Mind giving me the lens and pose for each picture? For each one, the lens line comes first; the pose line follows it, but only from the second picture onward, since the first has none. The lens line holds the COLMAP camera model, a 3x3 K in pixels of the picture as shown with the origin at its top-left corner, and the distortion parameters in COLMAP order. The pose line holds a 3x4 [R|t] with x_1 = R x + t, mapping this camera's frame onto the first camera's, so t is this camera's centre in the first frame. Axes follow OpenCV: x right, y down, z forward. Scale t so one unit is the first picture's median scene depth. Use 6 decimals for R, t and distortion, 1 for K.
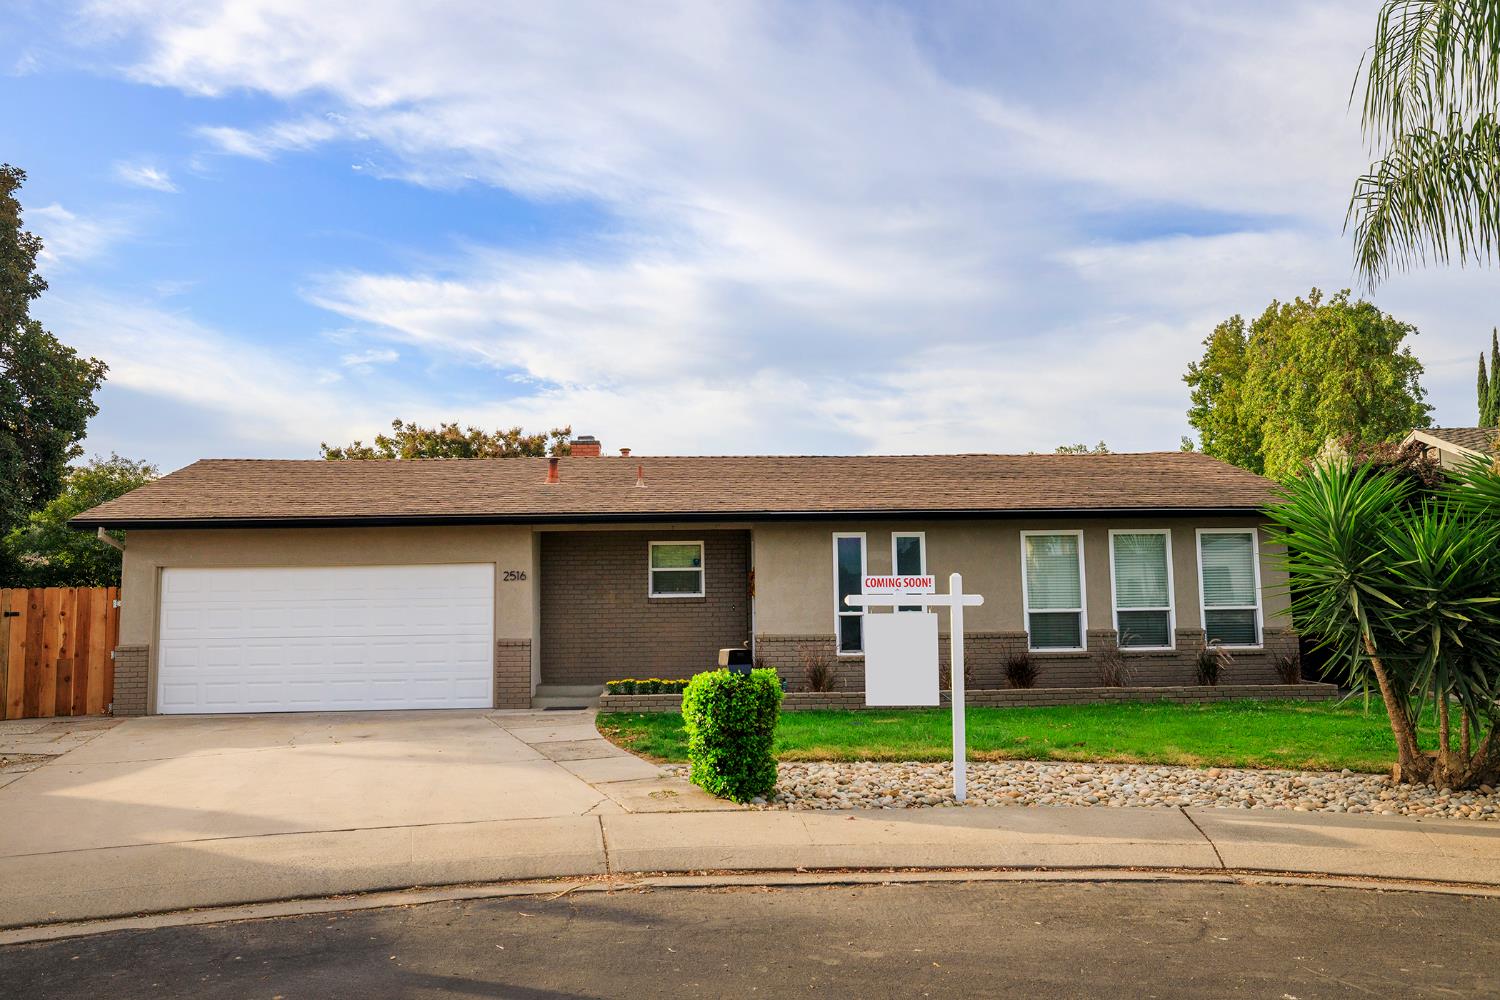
lens RADIAL K [[1124.0, 0, 750.0], [0, 1124.0, 500.0], [0, 0, 1]] dist [0.000459, 0.000014]
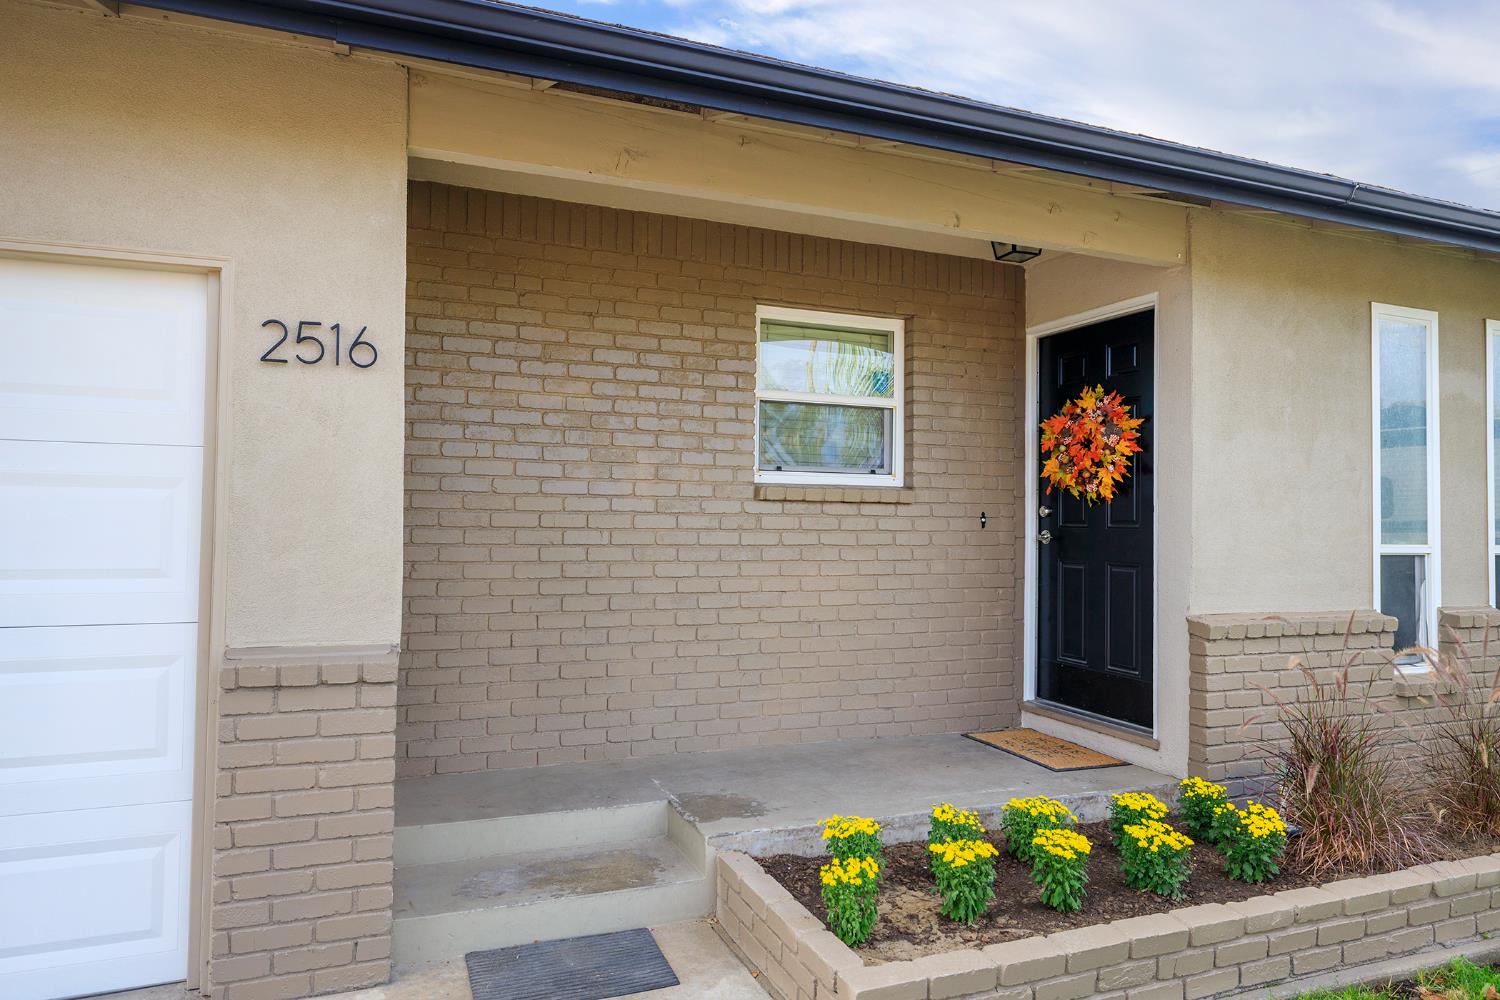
lens RADIAL K [[952.7, 0, 750.0], [0, 952.7, 500.0], [0, 0, 1]] dist [0.000105, -0.000036]
pose [[0.937978, 0.034689, 0.344956, -0.185106], [-0.060746, 0.996034, 0.065012, 0.076195], [-0.341333, -0.081934, 0.936365, 0.765701]]
